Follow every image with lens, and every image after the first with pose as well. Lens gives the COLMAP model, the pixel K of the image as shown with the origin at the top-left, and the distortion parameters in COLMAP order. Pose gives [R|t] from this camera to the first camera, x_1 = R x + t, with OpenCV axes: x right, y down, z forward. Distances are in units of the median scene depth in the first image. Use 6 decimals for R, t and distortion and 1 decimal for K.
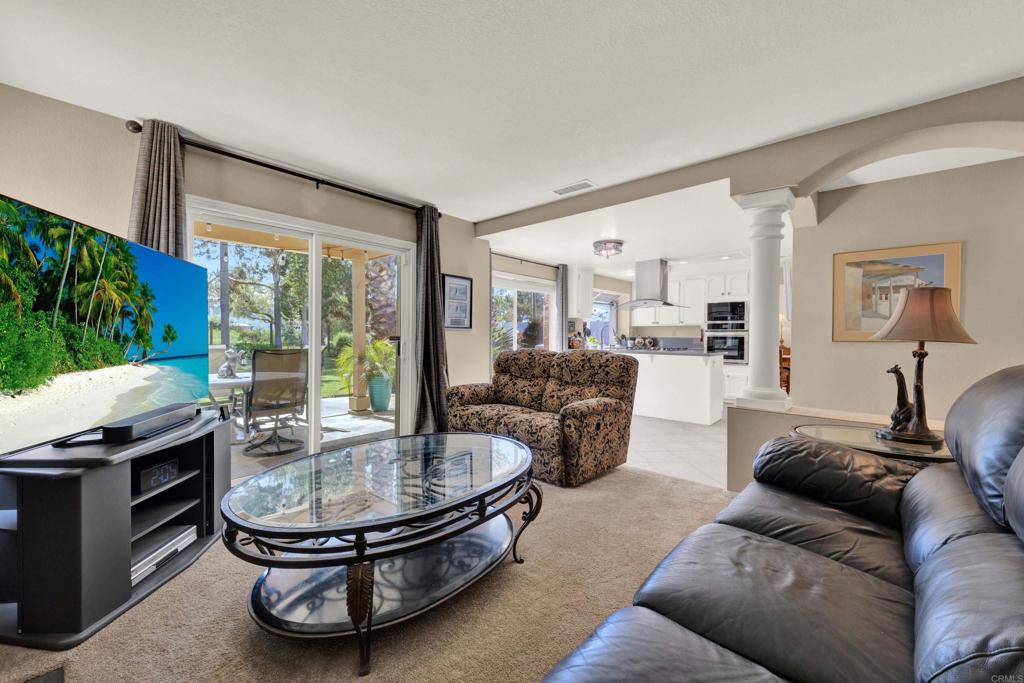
lens RADIAL K [[404.8, 0, 520.2], [0, 404.8, 335.1], [0, 0, 1]] dist [-0.001732, -0.002205]
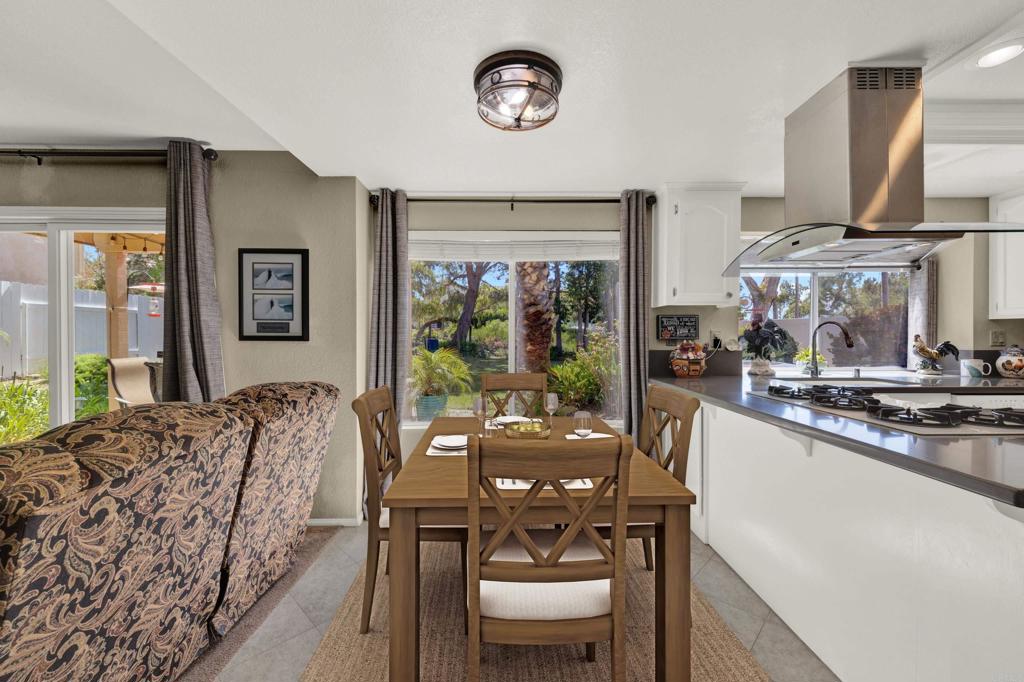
lens RADIAL K [[404.8, 0, 508.0], [0, 404.8, 336.8], [0, 0, 1]] dist [-0.001732, -0.002205]
pose [[0.667692, -0.002266, -0.744435, 1.109978], [0.003896, 0.999992, 0.000451, -0.037660], [0.744428, -0.003202, 0.667695, 1.868825]]
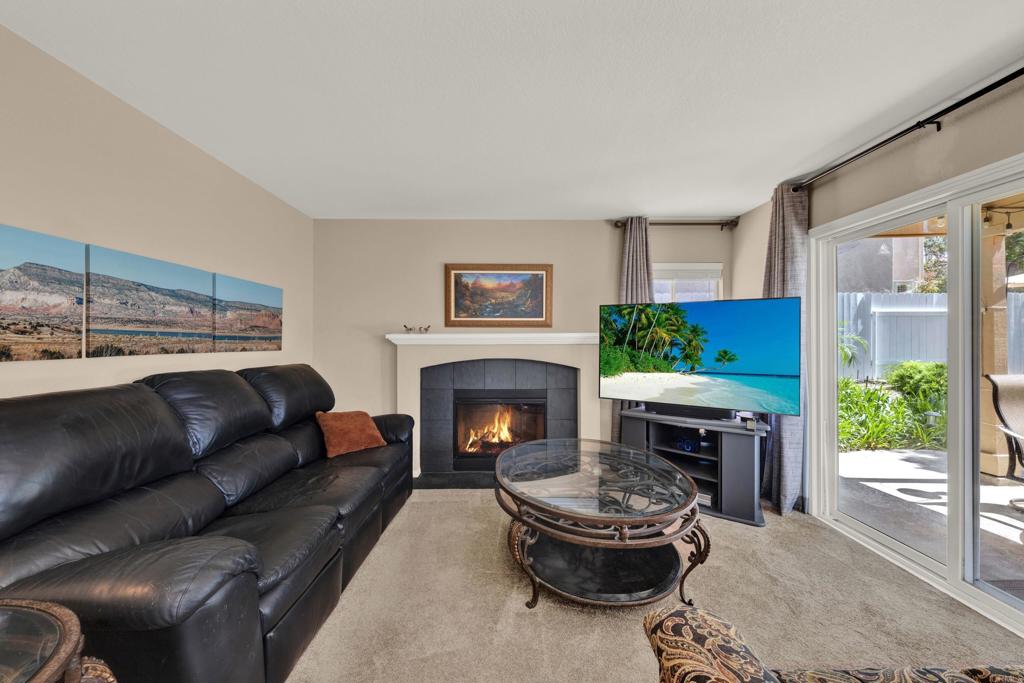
lens RADIAL K [[404.8, 0, 513.5], [0, 404.8, 342.7], [0, 0, 1]] dist [-0.001732, -0.002205]
pose [[-0.752756, -0.002087, -0.658296, 0.642775], [-0.003245, 0.999995, 0.000540, -0.052083], [0.658291, 0.002543, -0.752759, 1.674108]]
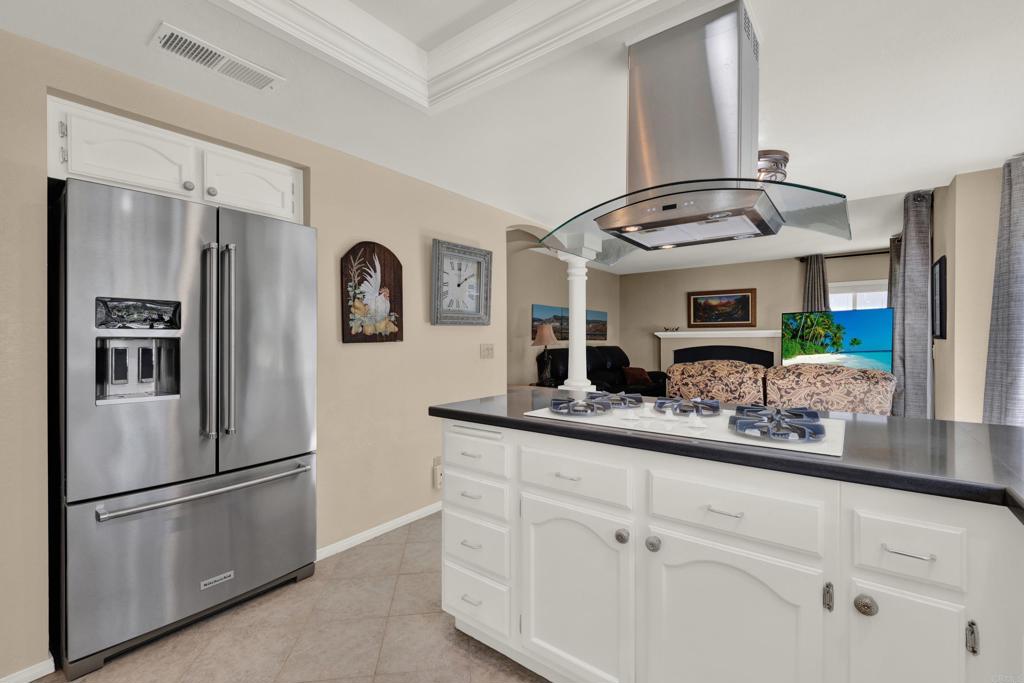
lens RADIAL K [[444.5, 0, 511.3], [0, 444.5, 335.5], [0, 0, 1]] dist [0.019193, 0.000276]
pose [[-0.998686, -0.003843, -0.051095, 1.300194], [-0.003403, 0.999956, -0.008701, -0.022761], [0.051127, -0.008515, -0.998656, 3.676319]]
